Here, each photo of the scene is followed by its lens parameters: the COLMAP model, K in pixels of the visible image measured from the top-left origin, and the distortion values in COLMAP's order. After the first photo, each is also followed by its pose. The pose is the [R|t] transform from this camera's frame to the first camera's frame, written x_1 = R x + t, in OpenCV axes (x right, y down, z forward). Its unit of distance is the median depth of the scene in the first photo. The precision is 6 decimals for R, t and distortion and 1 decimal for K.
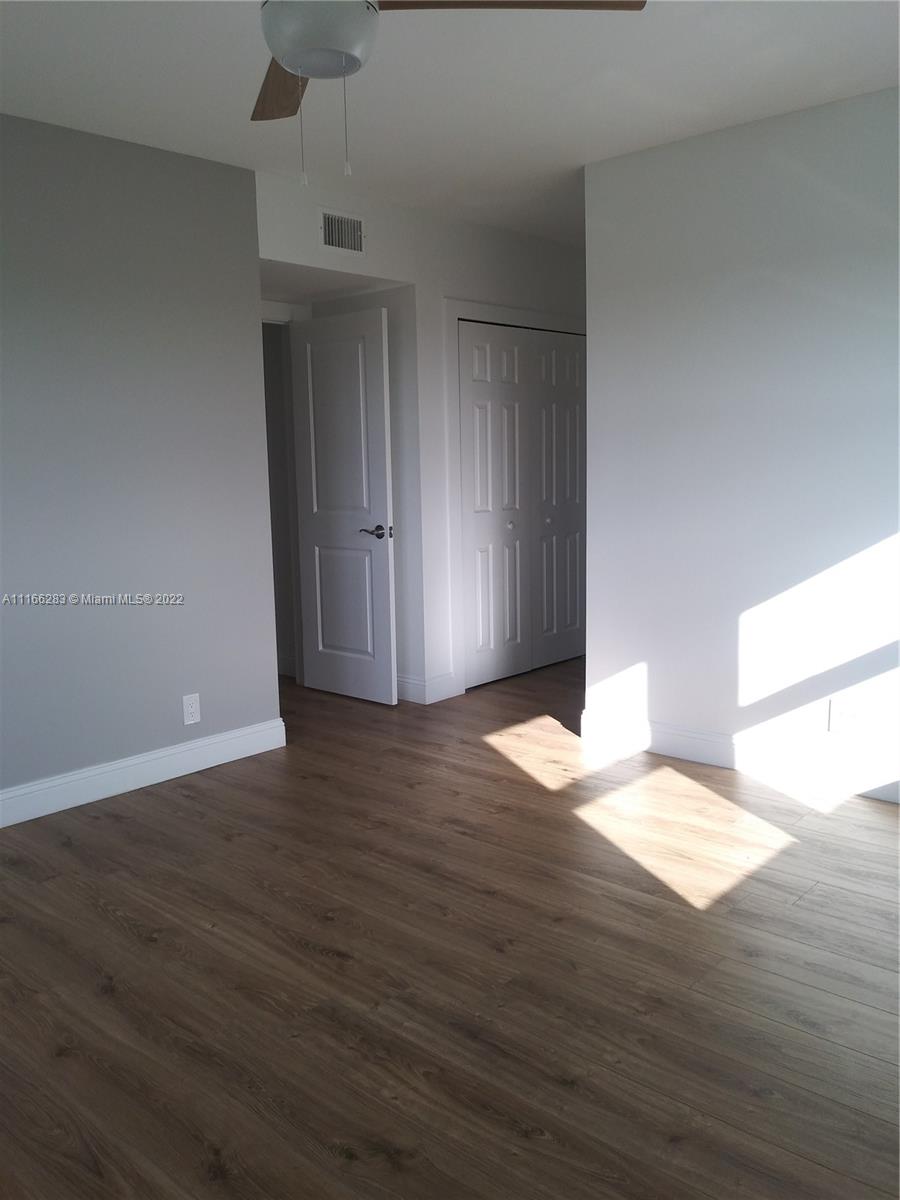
lens RADIAL K [[963.5, 0, 446.1], [0, 963.5, 589.4], [0, 0, 1]] dist [0.039921, -0.080559]
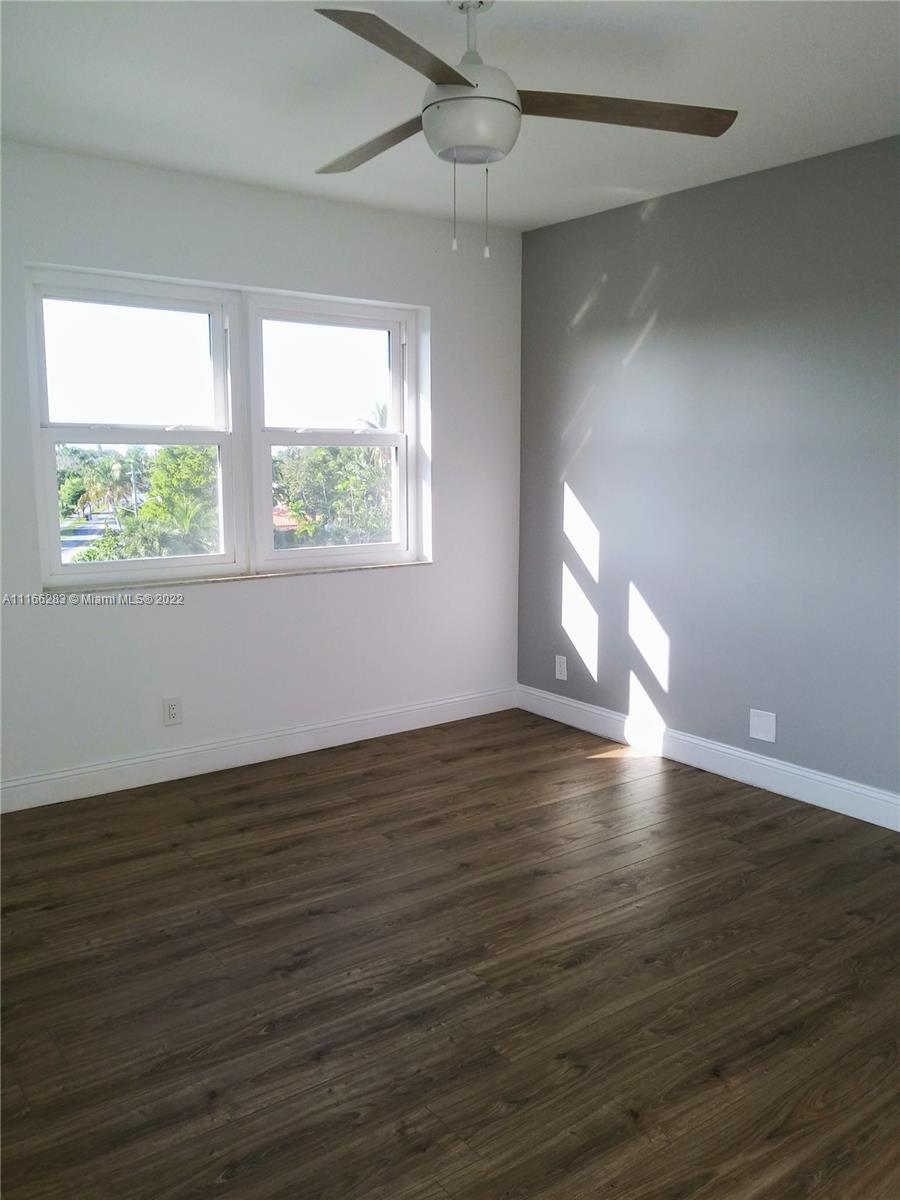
lens RADIAL K [[963.5, 0, 446.1], [0, 963.5, 589.4], [0, 0, 1]] dist [0.039921, -0.080559]
pose [[-0.193077, 0.155729, -0.968746, 0.761512], [-0.130254, 0.974518, 0.182618, -0.163925], [0.972499, 0.161442, -0.167873, 0.866843]]
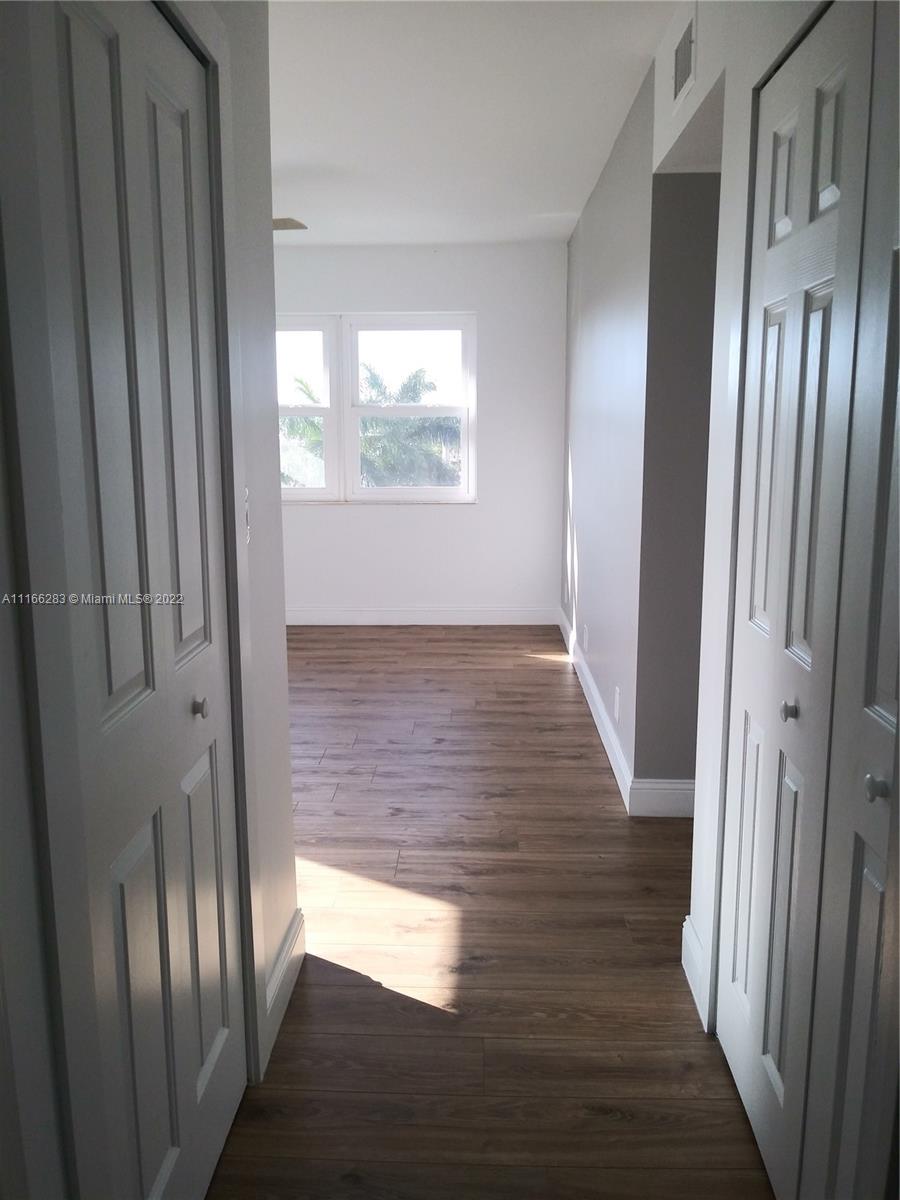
lens RADIAL K [[963.5, 0, 446.1], [0, 963.5, 589.4], [0, 0, 1]] dist [0.039921, -0.080559]
pose [[-0.764591, 0.132947, -0.630655, 0.633658], [-0.068781, 0.956076, 0.284936, -0.342950], [0.640835, 0.261237, -0.721862, 2.190116]]
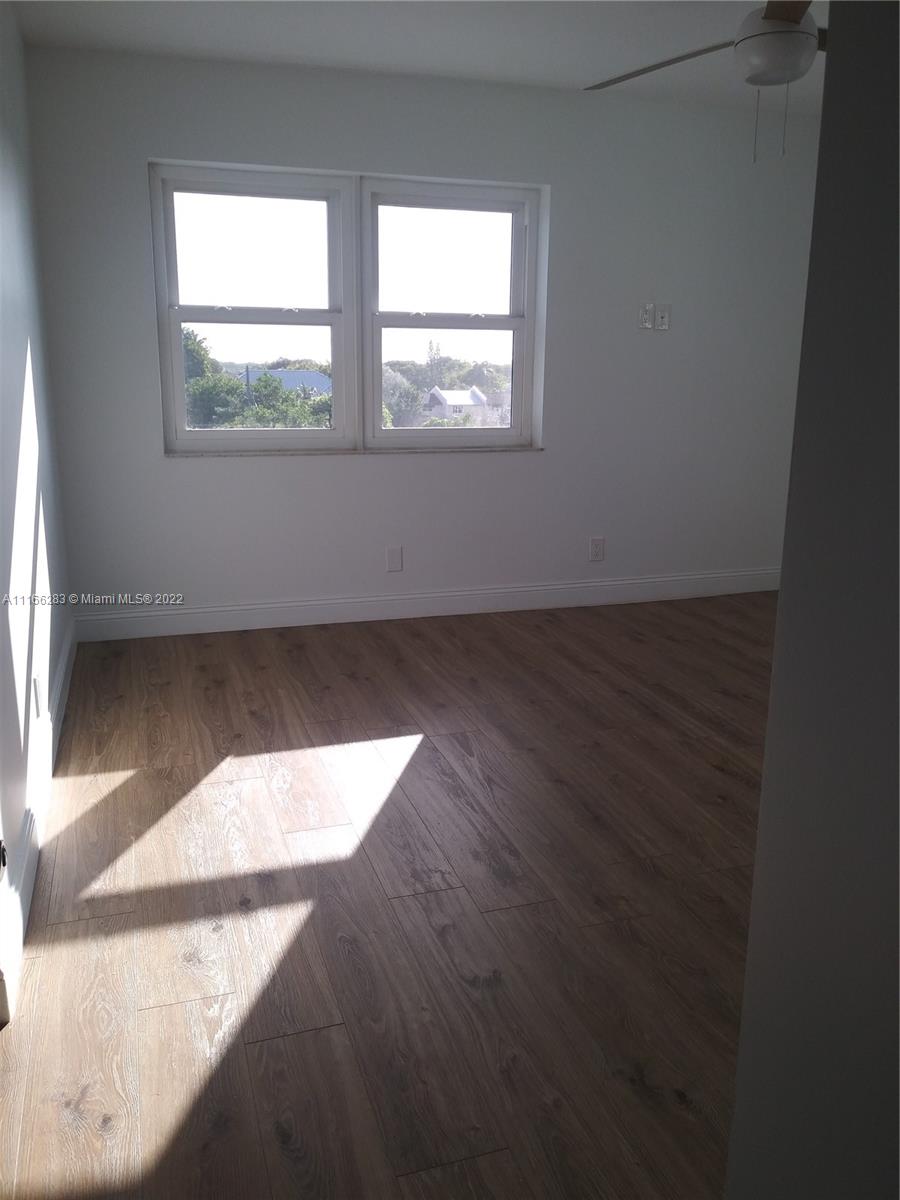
lens RADIAL K [[963.5, 0, 446.1], [0, 963.5, 589.4], [0, 0, 1]] dist [0.039921, -0.080559]
pose [[-0.865523, -0.097185, 0.491351, -0.340898], [0.080904, 0.940986, 0.328633, -0.232855], [-0.494292, 0.324192, -0.806582, 1.841934]]
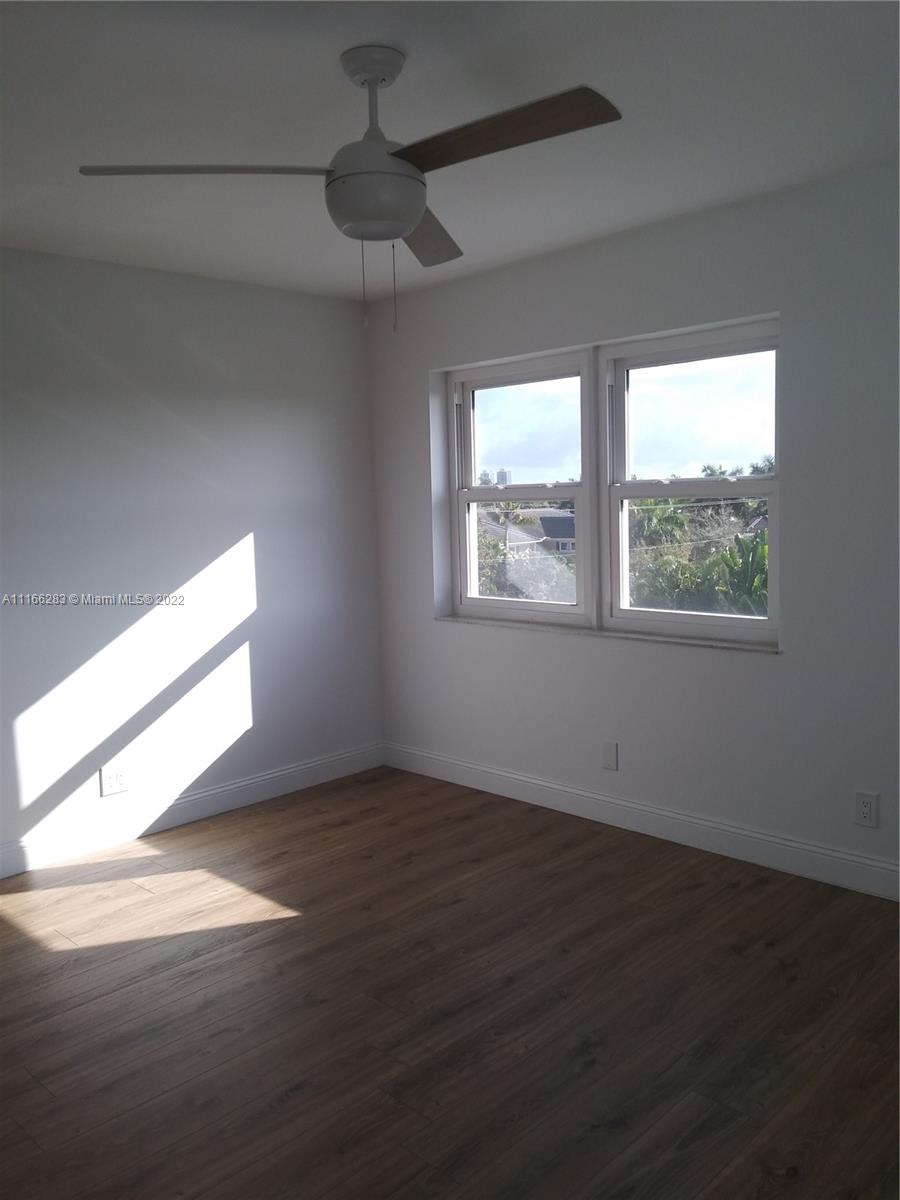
lens RADIAL K [[963.5, 0, 446.1], [0, 963.5, 589.4], [0, 0, 1]] dist [0.039921, -0.080559]
pose [[0.048899, -0.073280, 0.996112, -0.901171], [0.168189, 0.983668, 0.064108, -0.126372], [-0.984541, 0.164400, 0.060426, 0.634816]]
